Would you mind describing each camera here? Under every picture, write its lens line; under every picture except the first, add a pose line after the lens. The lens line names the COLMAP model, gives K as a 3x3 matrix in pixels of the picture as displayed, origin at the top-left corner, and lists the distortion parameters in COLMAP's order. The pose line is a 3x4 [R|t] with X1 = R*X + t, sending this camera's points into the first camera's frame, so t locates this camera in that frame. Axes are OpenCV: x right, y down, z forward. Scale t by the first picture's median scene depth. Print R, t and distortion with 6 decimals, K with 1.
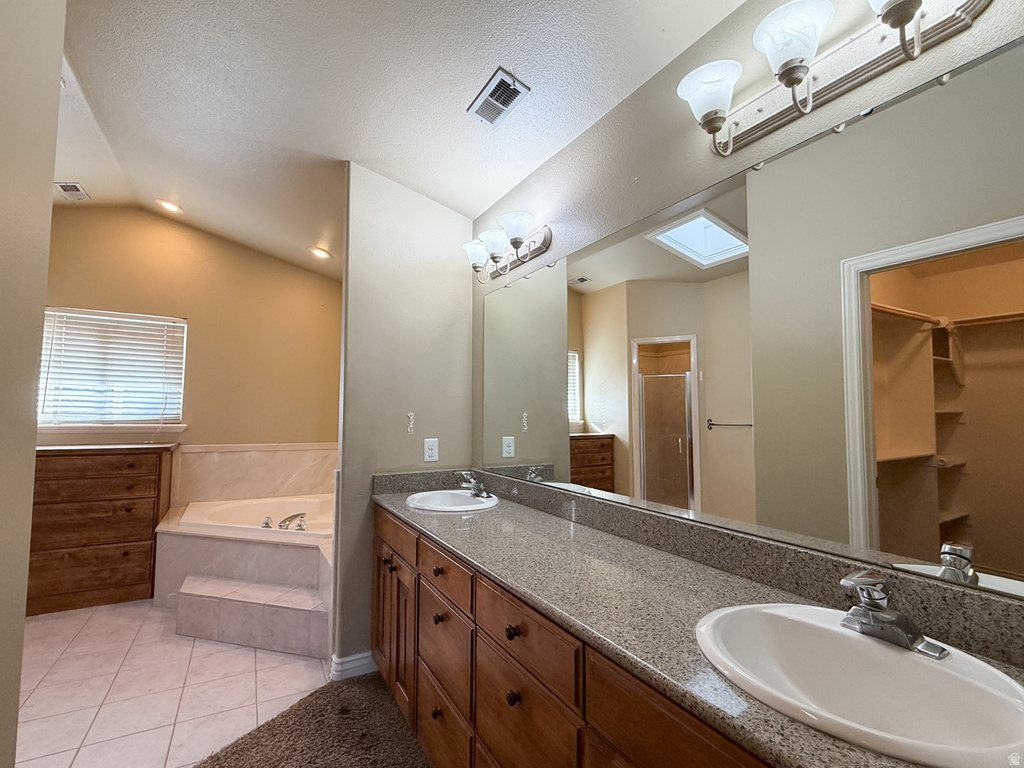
lens RADIAL K [[470.4, 0, 517.4], [0, 470.4, 389.3], [0, 0, 1]] dist [-0.000216, 0.000273]
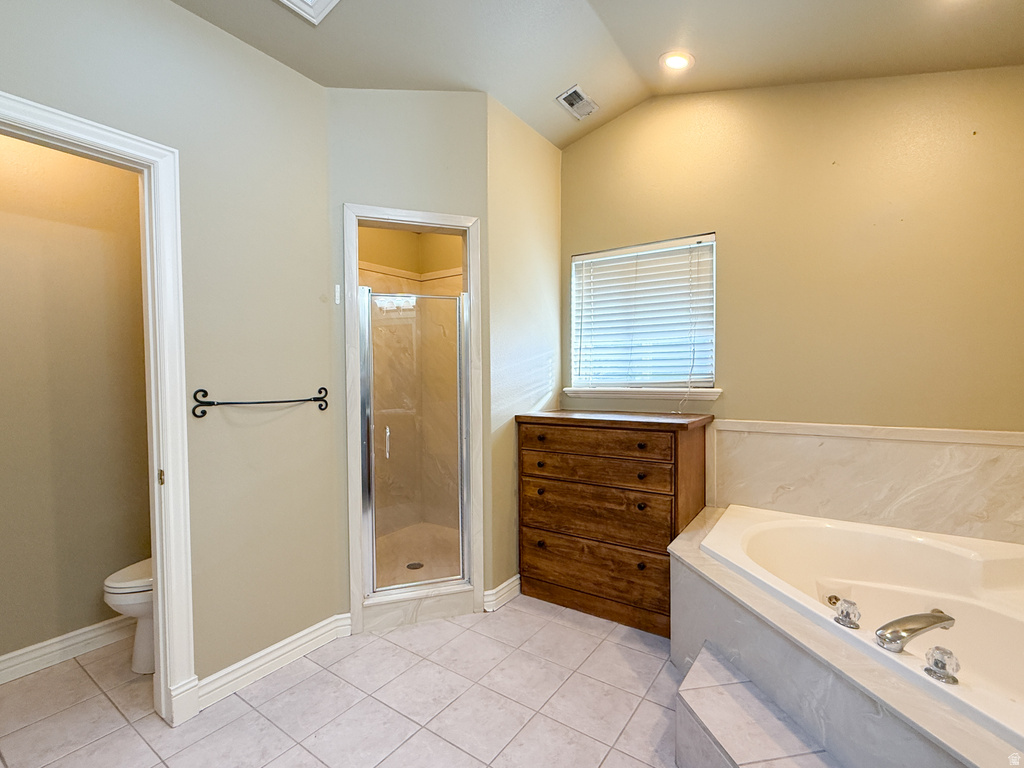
lens RADIAL K [[470.4, 0, 510.9], [0, 470.4, 384.9], [0, 0, 1]] dist [-0.000216, 0.000273]
pose [[0.416316, 0.002956, -0.909215, -0.251734], [0.063107, 0.997489, 0.032138, 0.033116], [0.907027, -0.070757, 0.415084, 0.523579]]
